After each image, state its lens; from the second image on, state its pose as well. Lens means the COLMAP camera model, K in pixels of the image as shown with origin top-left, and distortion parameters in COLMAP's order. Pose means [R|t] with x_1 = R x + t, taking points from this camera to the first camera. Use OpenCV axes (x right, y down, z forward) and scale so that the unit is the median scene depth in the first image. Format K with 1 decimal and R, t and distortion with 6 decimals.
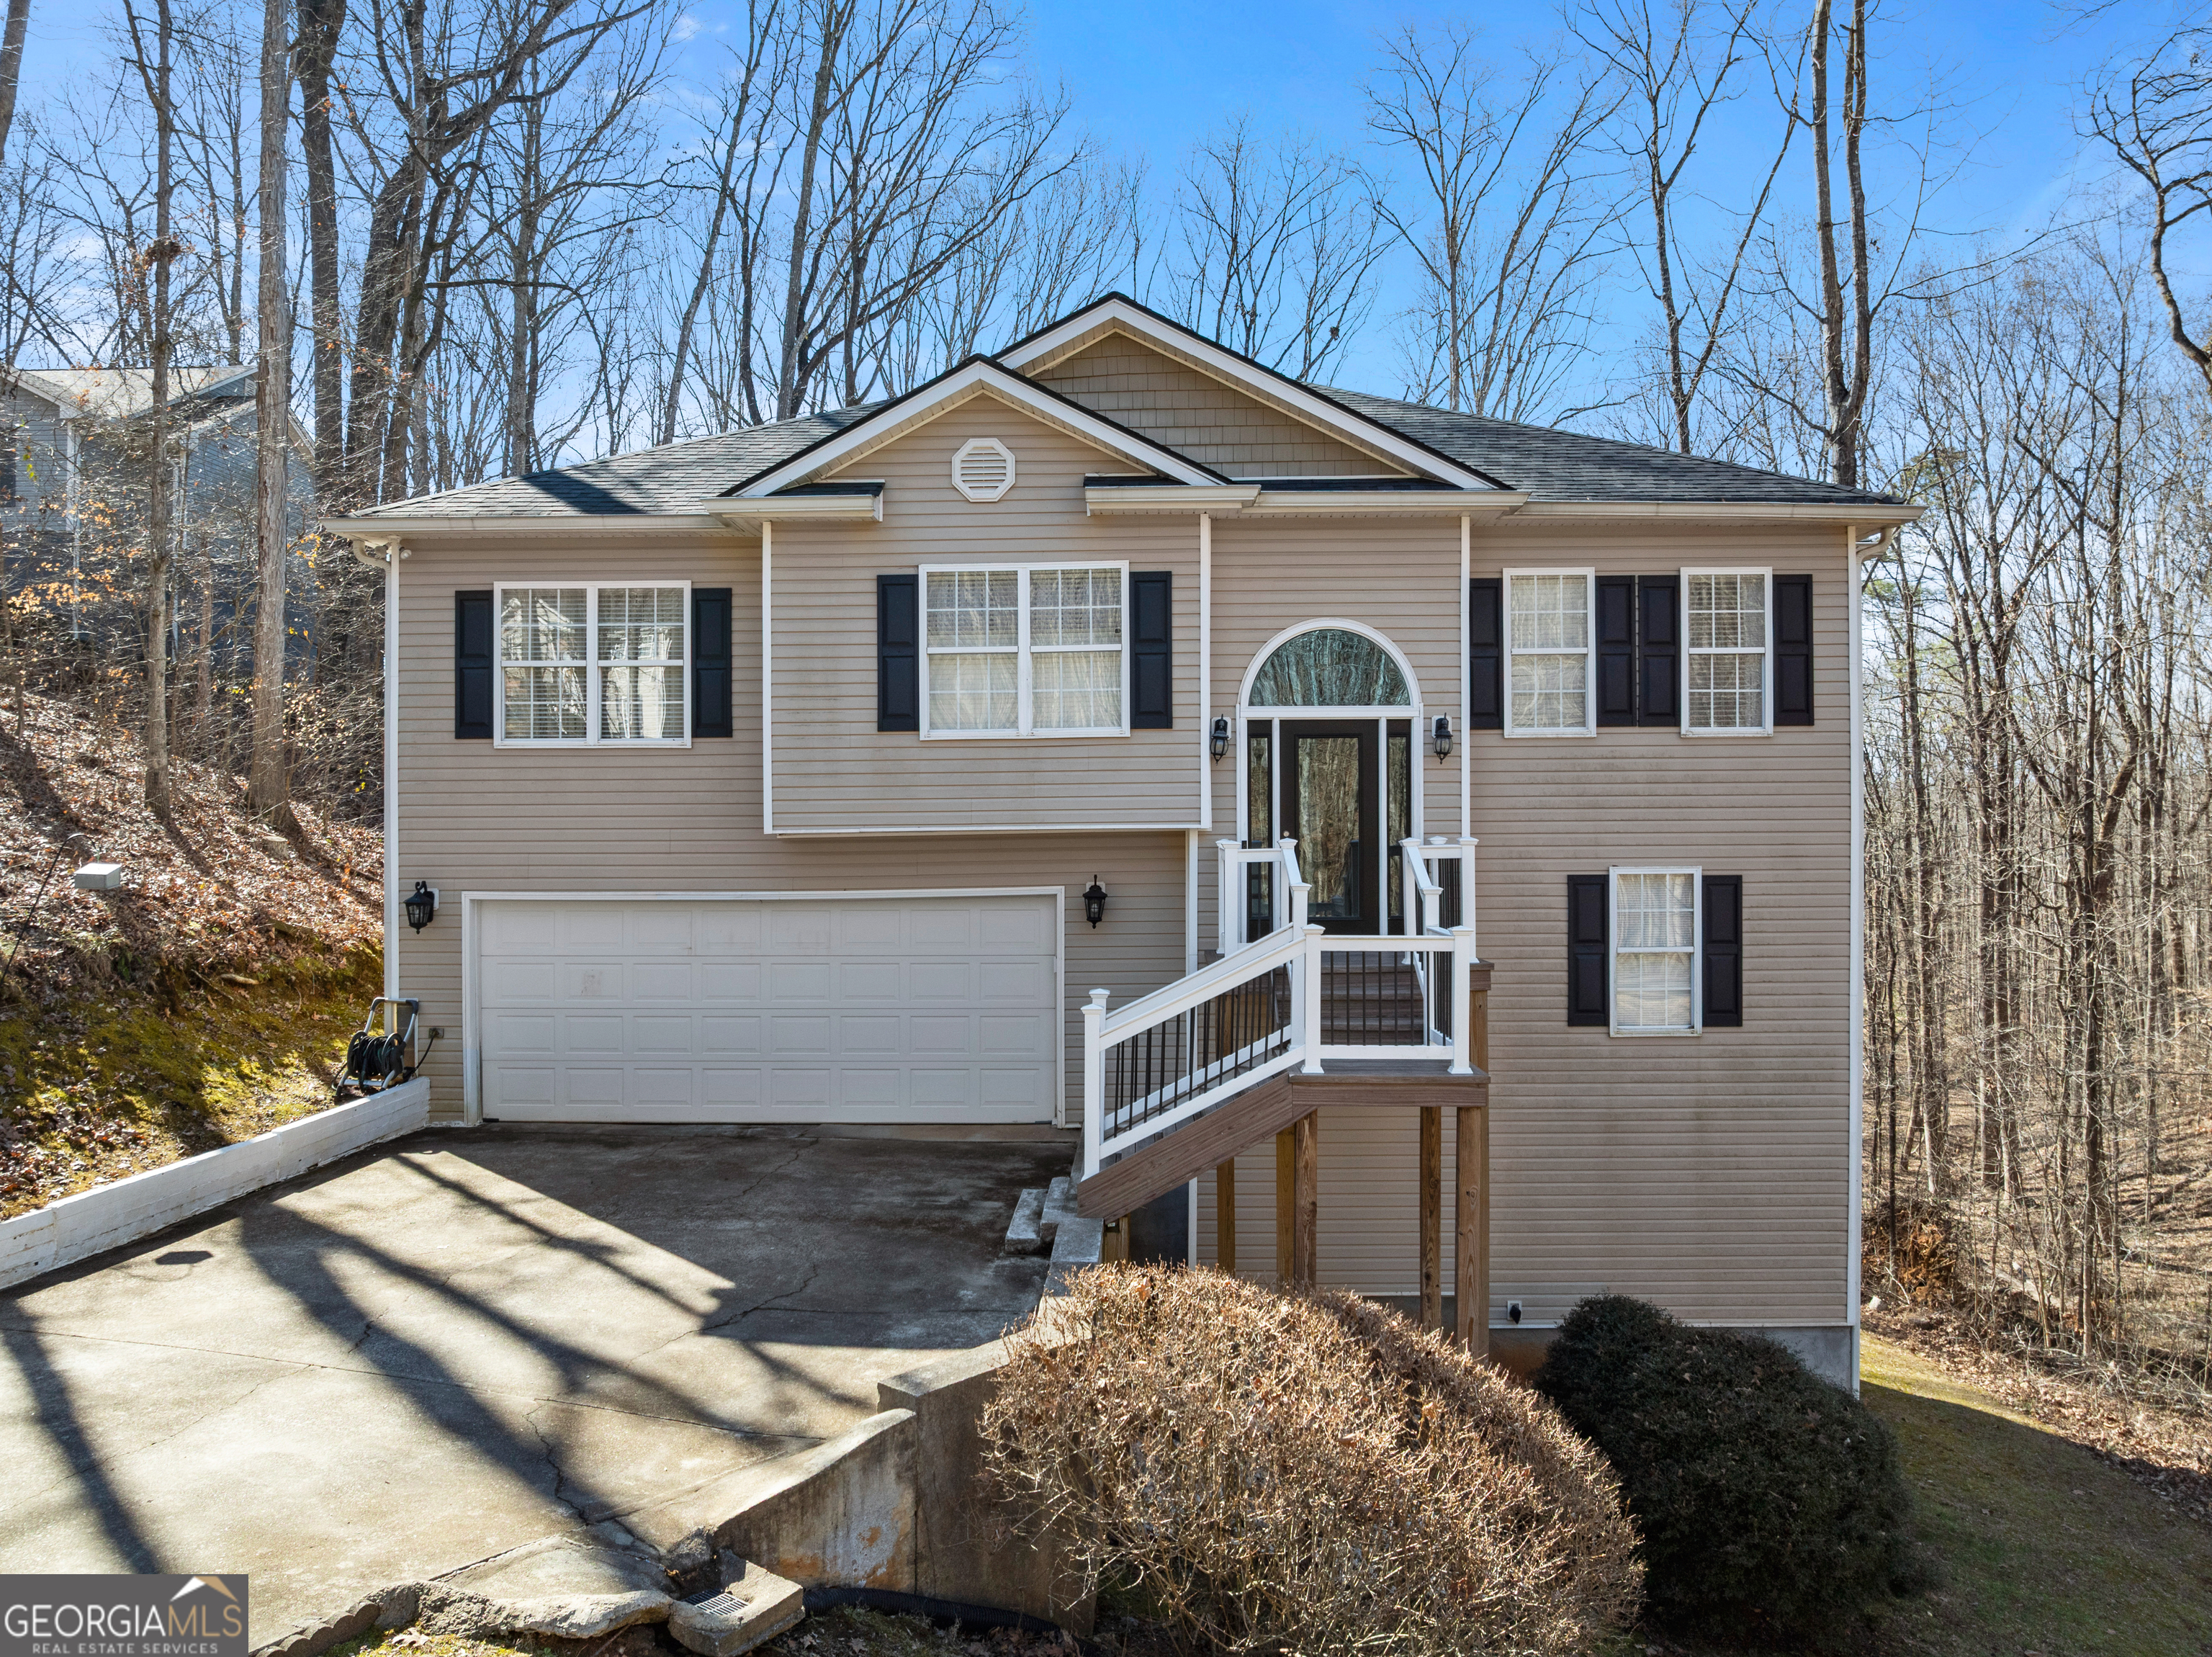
lens RADIAL K [[1548.6, 0, 1140.4], [0, 1548.6, 813.5], [0, 0, 1]] dist [-0.028312, -0.000291]
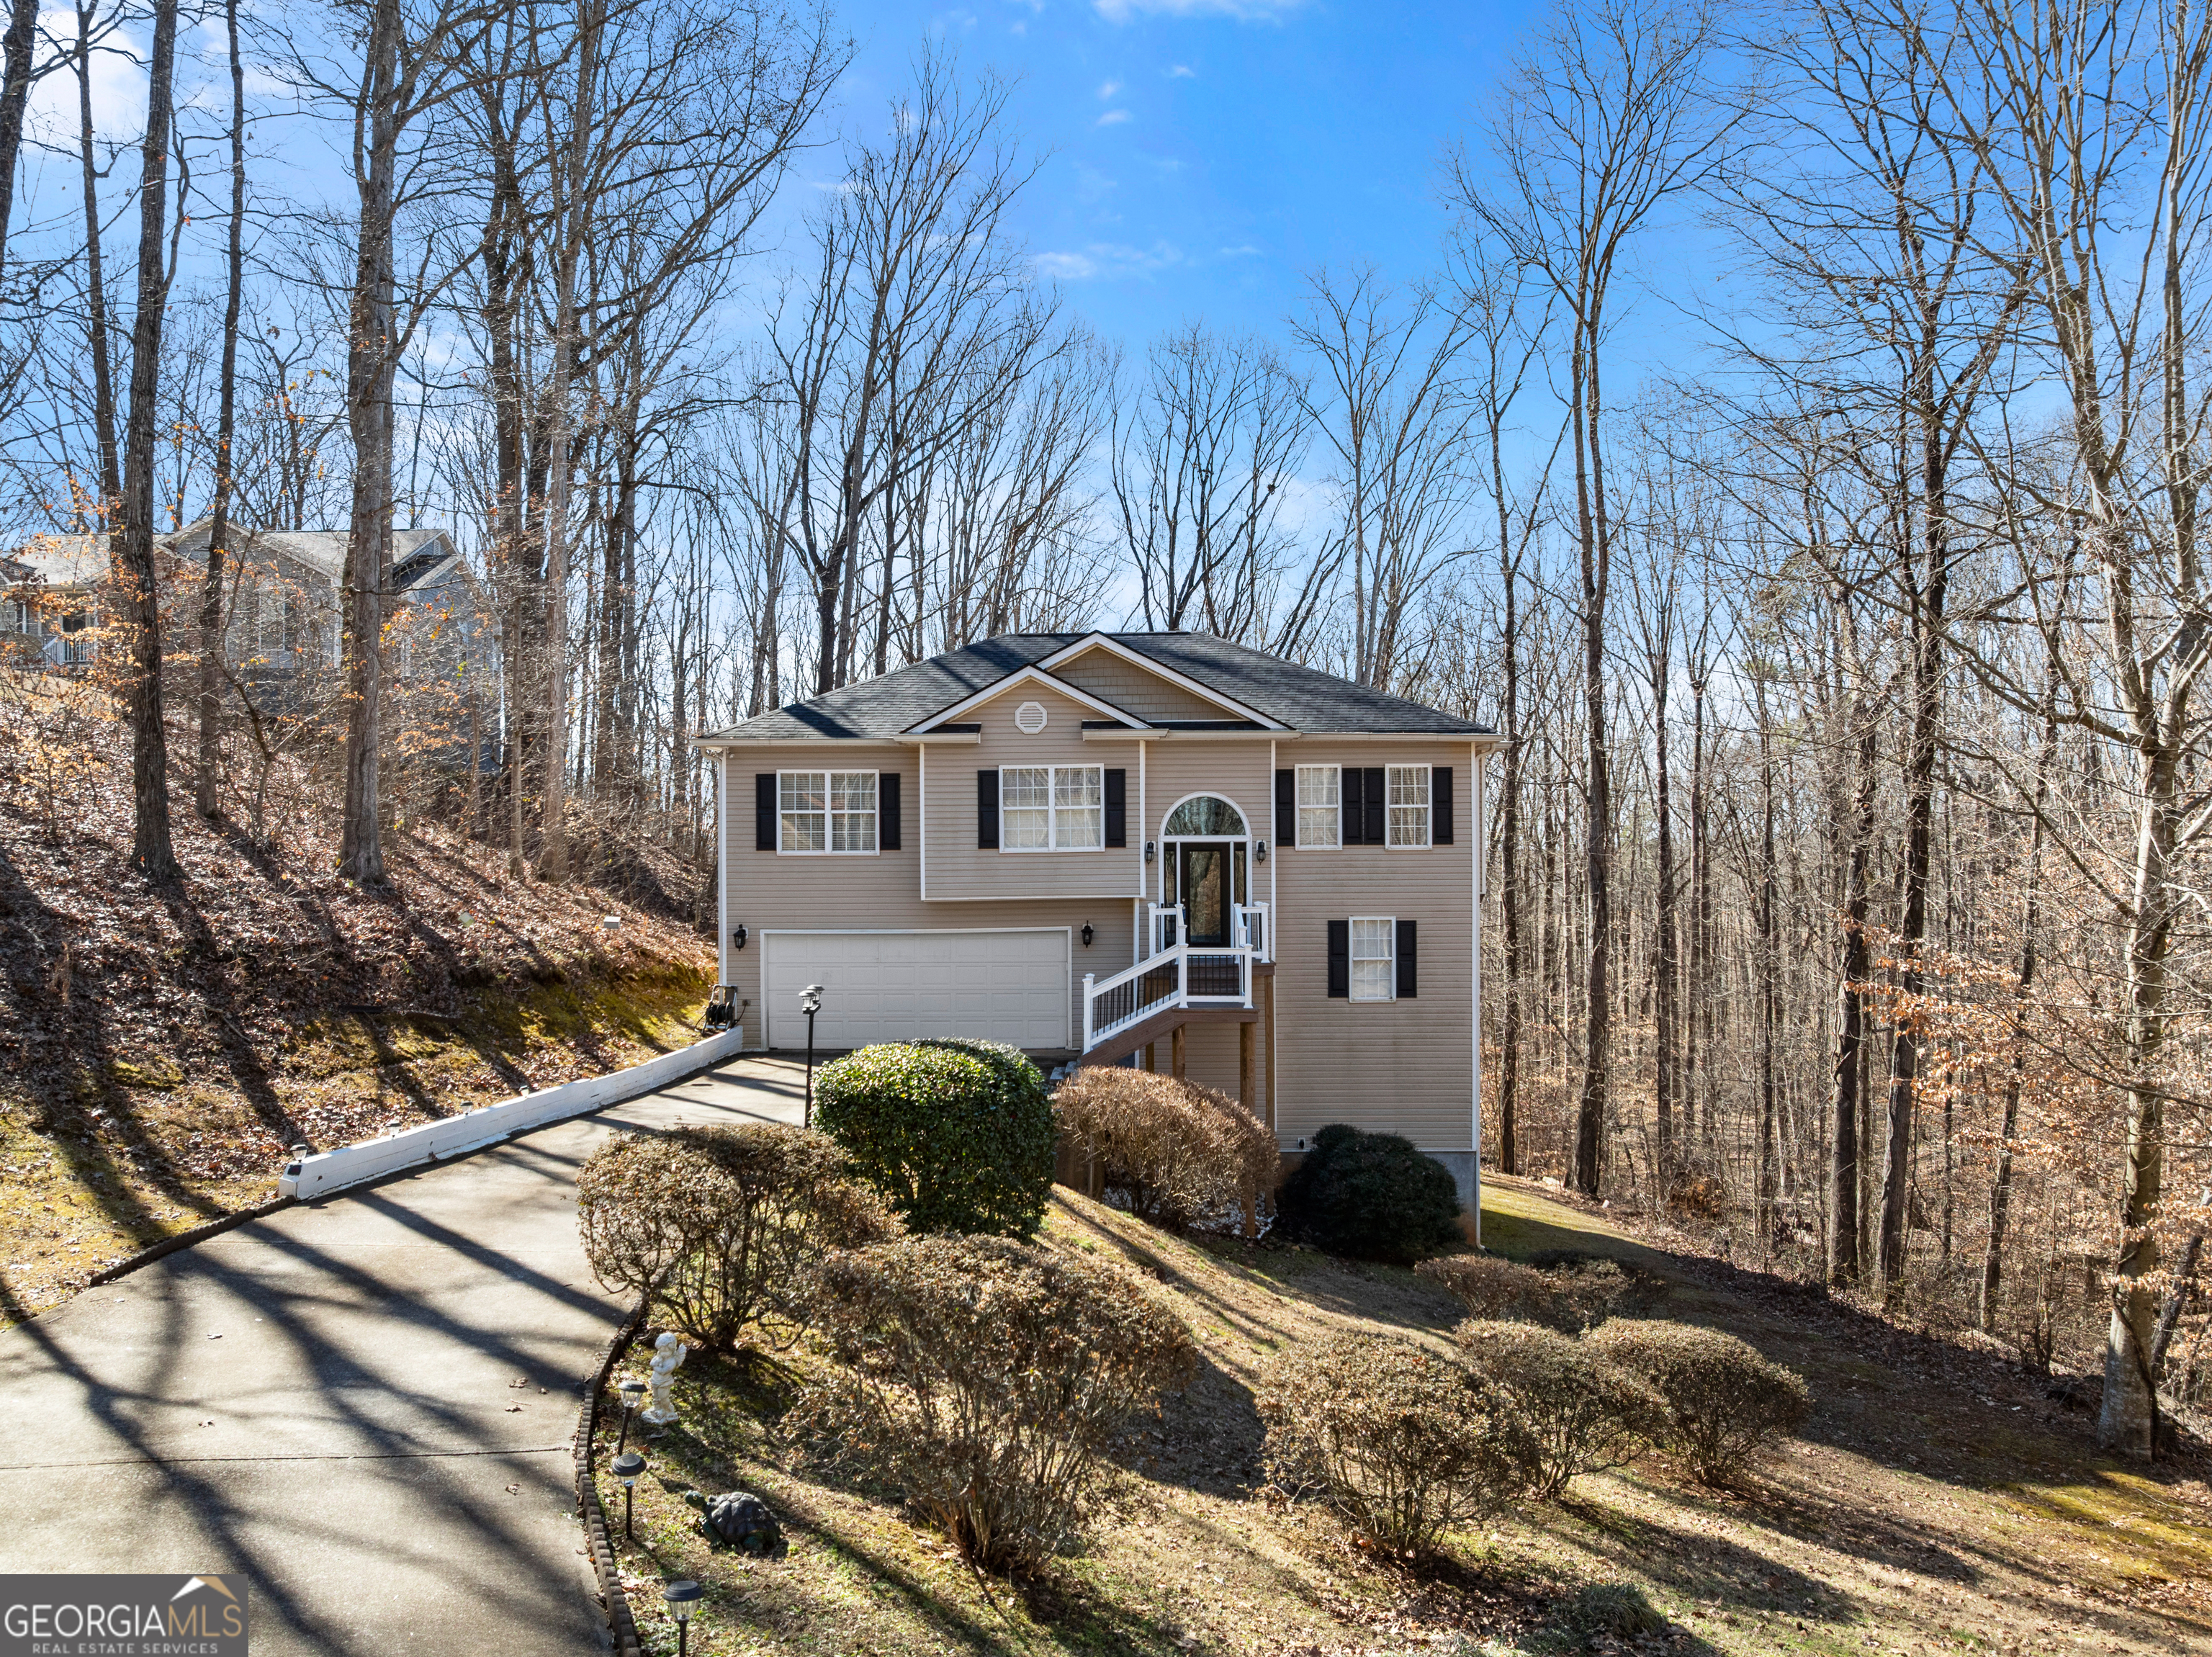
lens RADIAL K [[1557.7, 0, 1143.0], [0, 1557.7, 833.2], [0, 0, 1]] dist [-0.004732, -0.001117]
pose [[0.999899, -0.000171, 0.014212, 0.014021], [0.000363, 0.999908, -0.013548, -0.045415], [-0.014209, 0.013552, 0.999807, -1.000284]]
